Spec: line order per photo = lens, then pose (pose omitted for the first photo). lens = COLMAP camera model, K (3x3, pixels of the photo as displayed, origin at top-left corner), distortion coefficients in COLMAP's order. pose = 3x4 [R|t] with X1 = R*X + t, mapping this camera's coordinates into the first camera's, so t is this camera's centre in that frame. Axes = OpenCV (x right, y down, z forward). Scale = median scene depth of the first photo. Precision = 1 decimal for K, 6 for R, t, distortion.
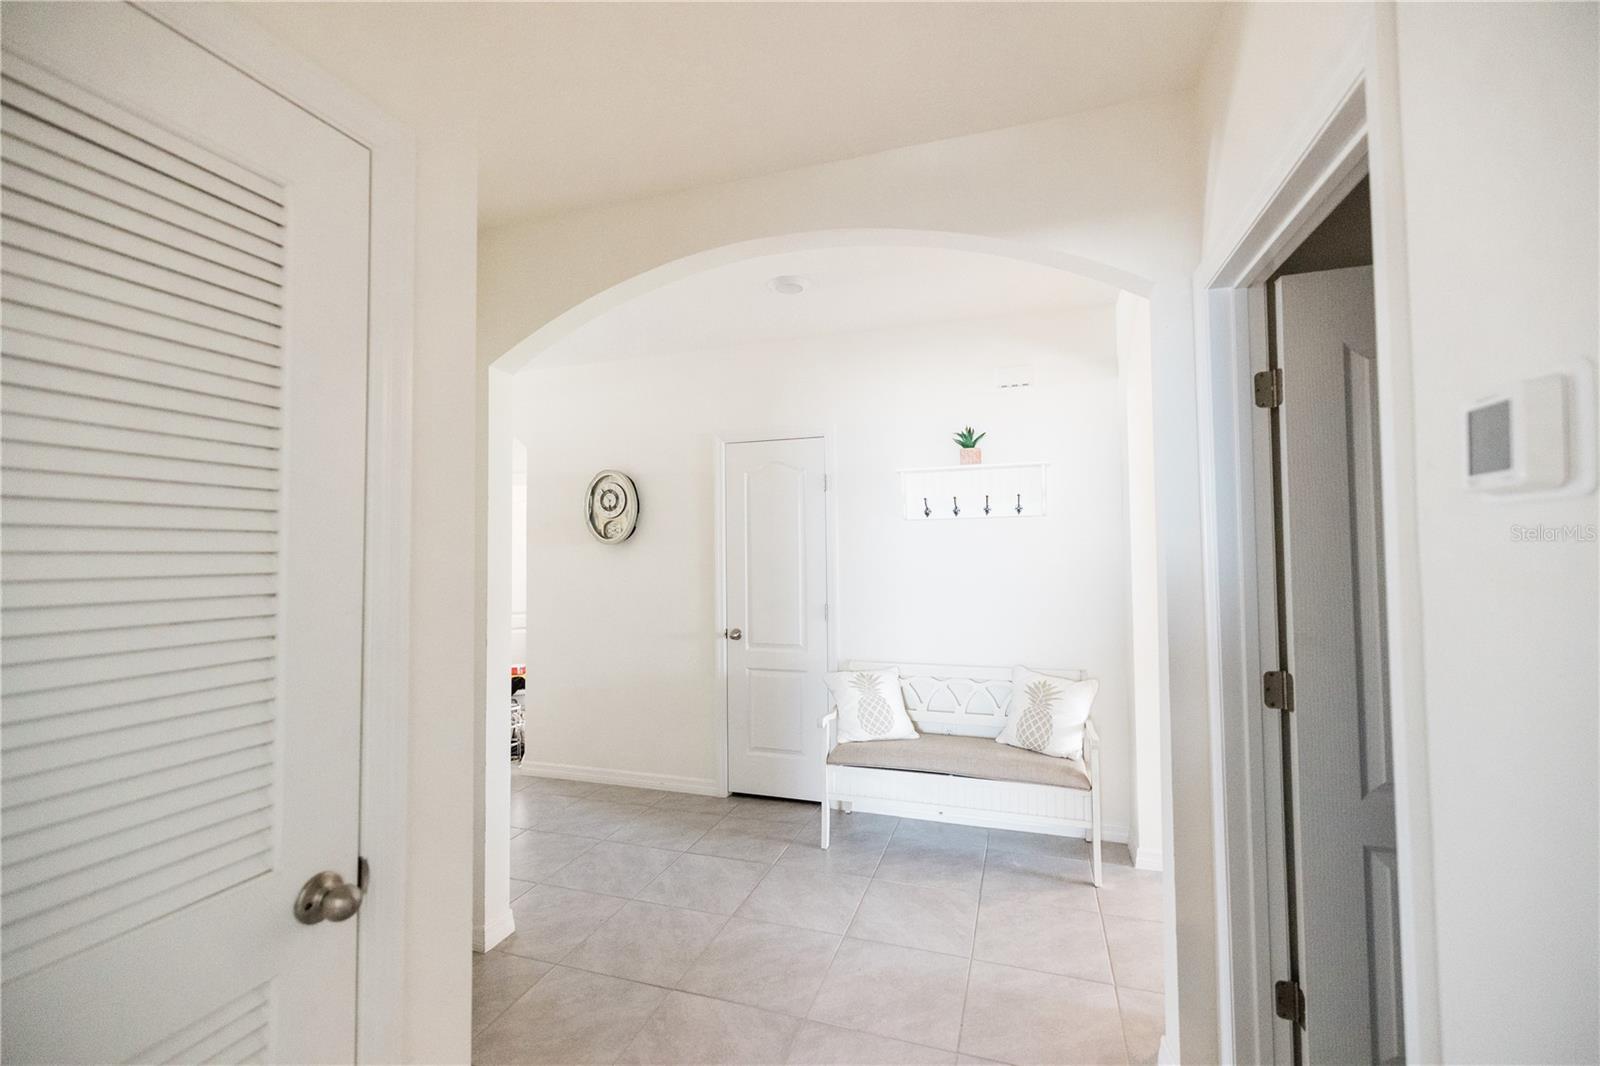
lens RADIAL K [[672.8, 0, 798.1], [0, 672.8, 530.7], [0, 0, 1]] dist [0.002750, -0.000028]
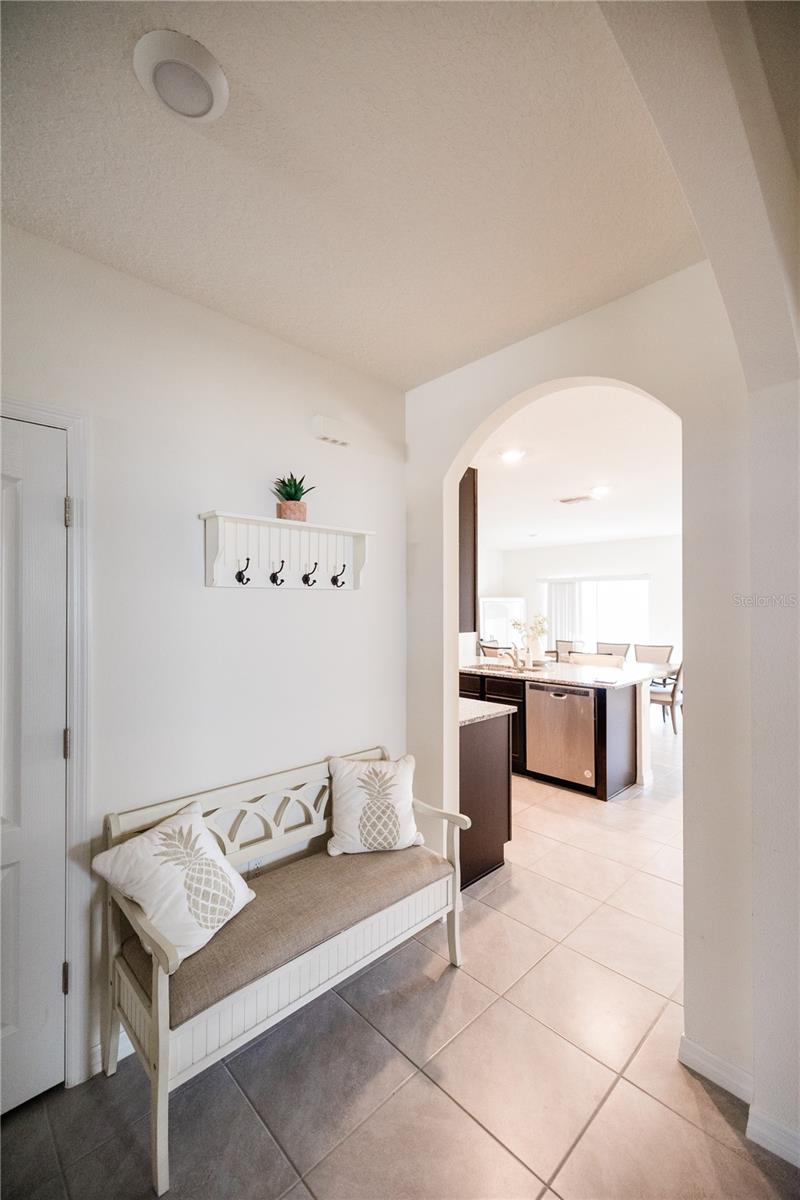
lens RADIAL K [[504.6, 0, 400.8], [0, 504.6, 606.9], [0, 0, 1]] dist [0.002750, -0.000028]
pose [[0.470390, 0.016144, 0.882311, -0.228610], [-0.027016, 0.999627, -0.003887, 0.001938], [-0.882045, -0.022008, 0.470651, 0.634682]]
